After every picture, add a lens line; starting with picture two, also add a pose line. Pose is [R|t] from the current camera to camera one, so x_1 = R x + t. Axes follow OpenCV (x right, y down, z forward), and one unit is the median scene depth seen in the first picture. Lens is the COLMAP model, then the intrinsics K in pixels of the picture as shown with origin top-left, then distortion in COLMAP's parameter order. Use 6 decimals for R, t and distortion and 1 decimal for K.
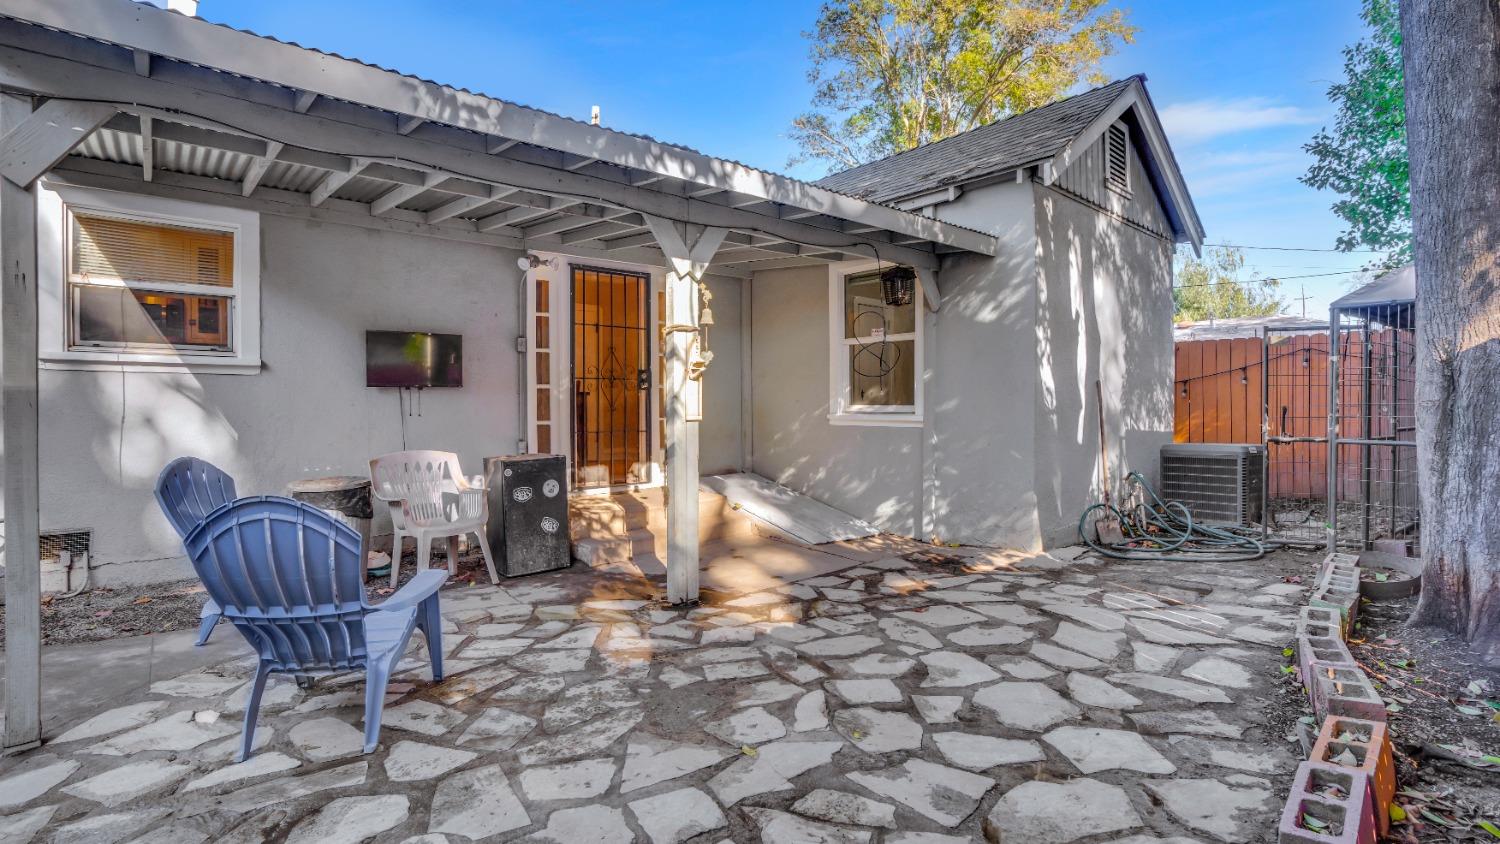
lens RADIAL K [[716.0, 0, 752.4], [0, 716.0, 416.3], [0, 0, 1]] dist [-0.041037, 0.000254]
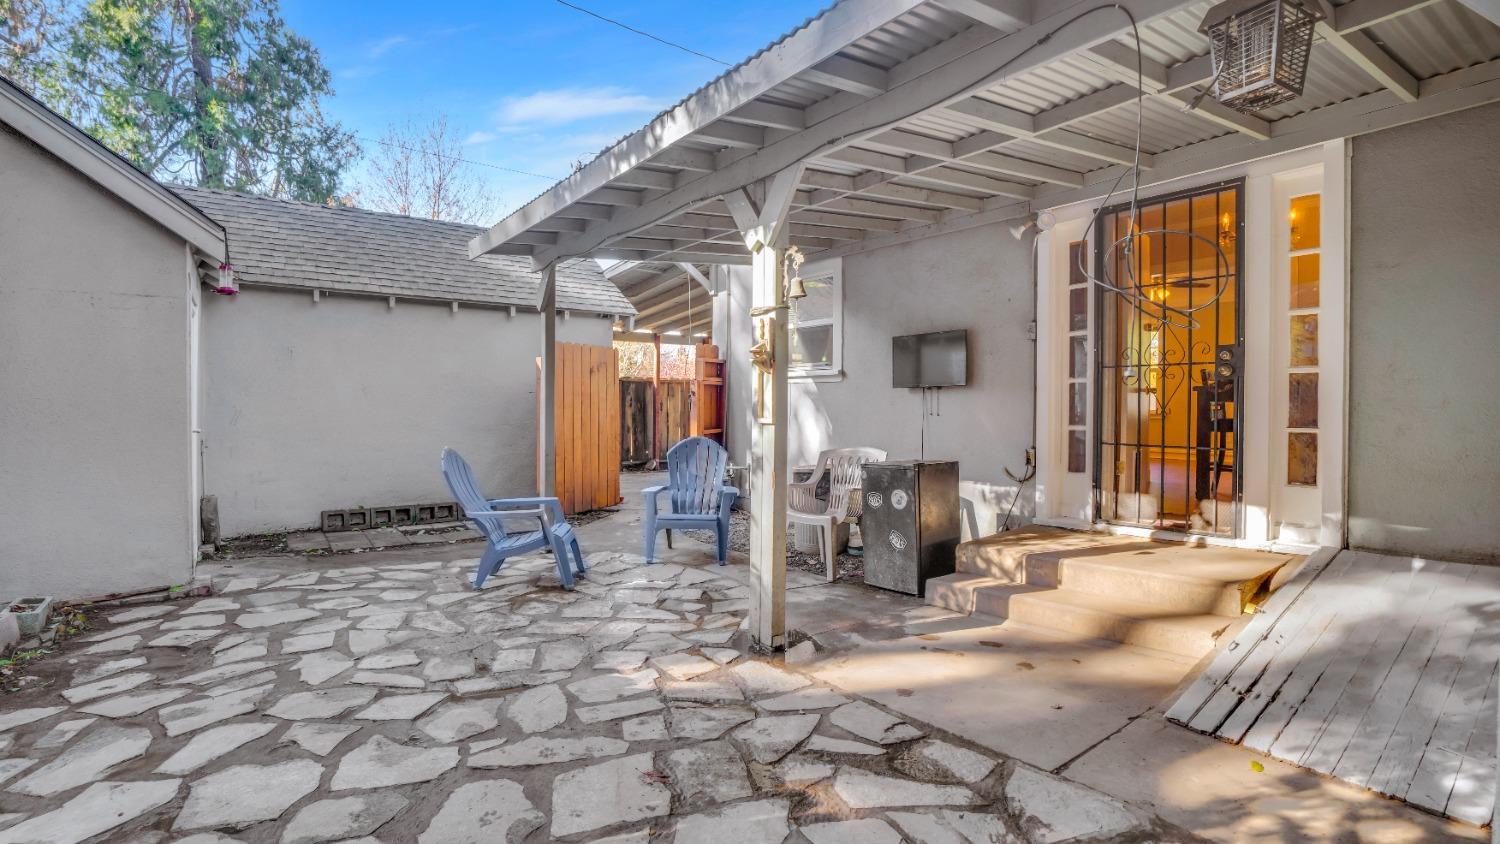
lens RADIAL K [[716.0, 0, 752.4], [0, 716.0, 416.3], [0, 0, 1]] dist [-0.041037, 0.000254]
pose [[-0.069227, 0.016773, -0.997460, 0.602214], [-0.014595, 0.999735, 0.017824, -0.014086], [0.997494, 0.015792, -0.068964, 0.869007]]
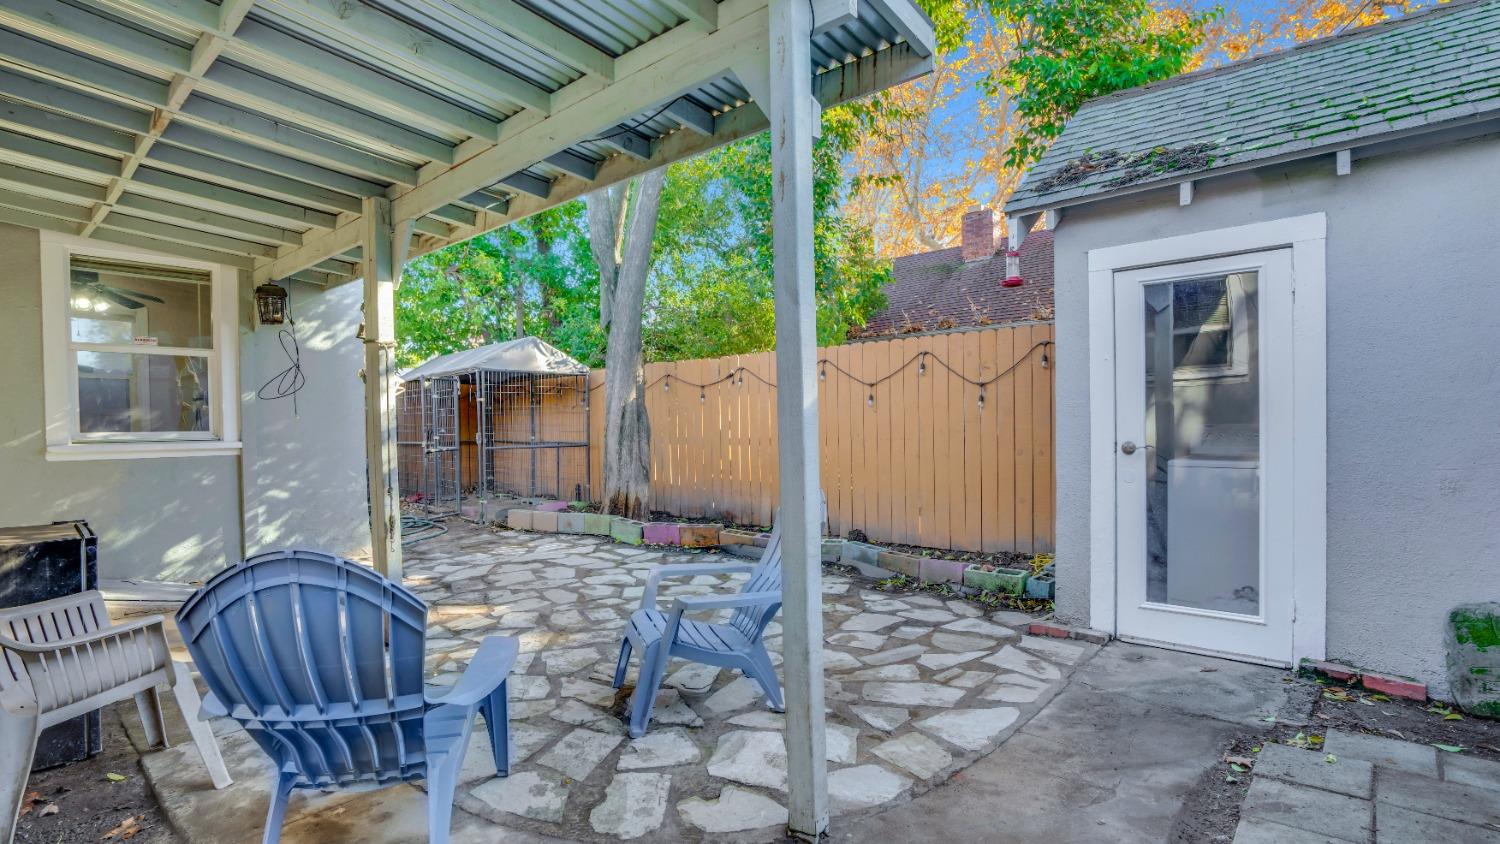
lens RADIAL K [[702.3, 0, 746.8], [0, 702.3, 429.3], [0, 0, 1]] dist [-0.050346, 0.000002]
pose [[-0.146290, -0.005167, 0.989228, -0.873817], [0.029809, 0.999509, 0.009629, -0.007155], [-0.988793, 0.030897, -0.146064, 0.556090]]
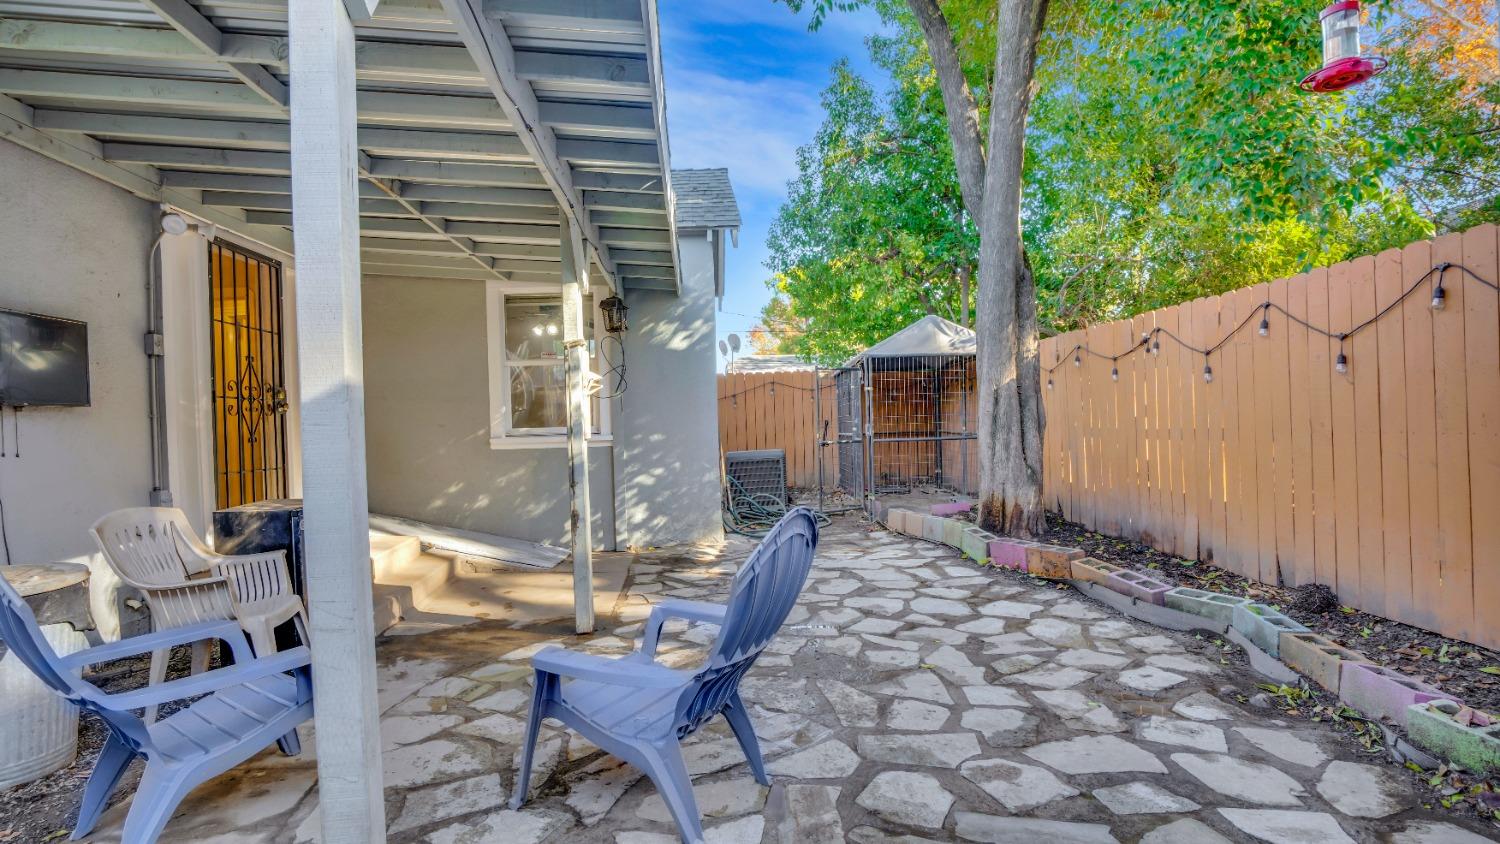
lens RADIAL K [[725.0, 0, 750.0], [0, 725.0, 422.0], [0, 0, 1]] dist [-0.065569, 0.031415]
pose [[0.604425, -0.014366, 0.796532, -0.606253], [0.041035, 0.999072, -0.013119, 0.004044], [-0.795604, 0.040615, 0.604454, 0.195754]]
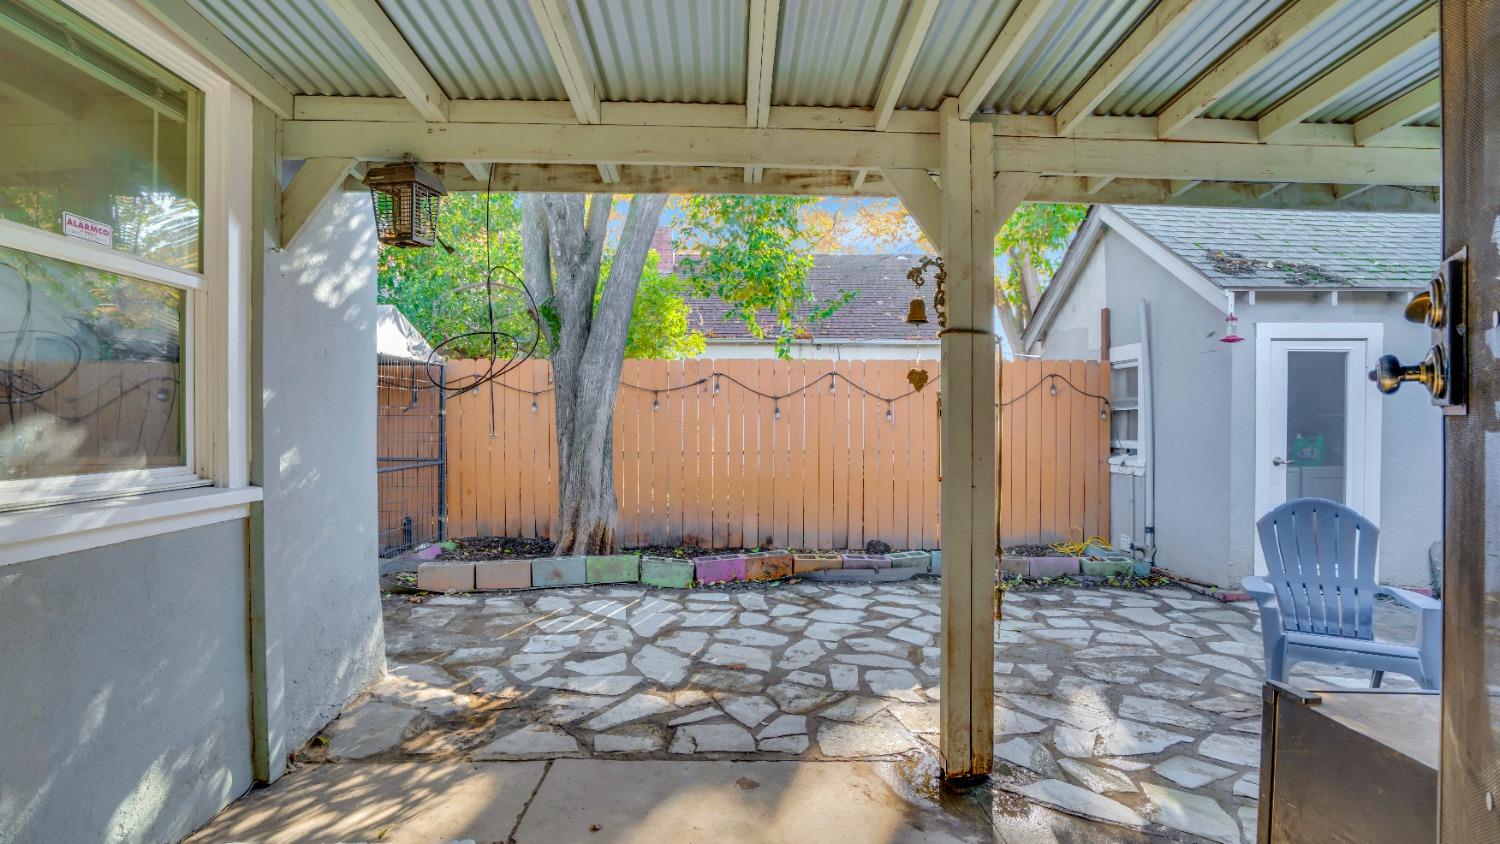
lens RADIAL K [[716.0, 0, 752.4], [0, 716.0, 416.3], [0, 0, 1]] dist [-0.041037, 0.000254]
pose [[-0.770470, 0.002391, 0.637472, -0.315525], [0.012396, 0.999860, 0.011233, -0.056820], [-0.637356, 0.016557, -0.770391, 1.349327]]
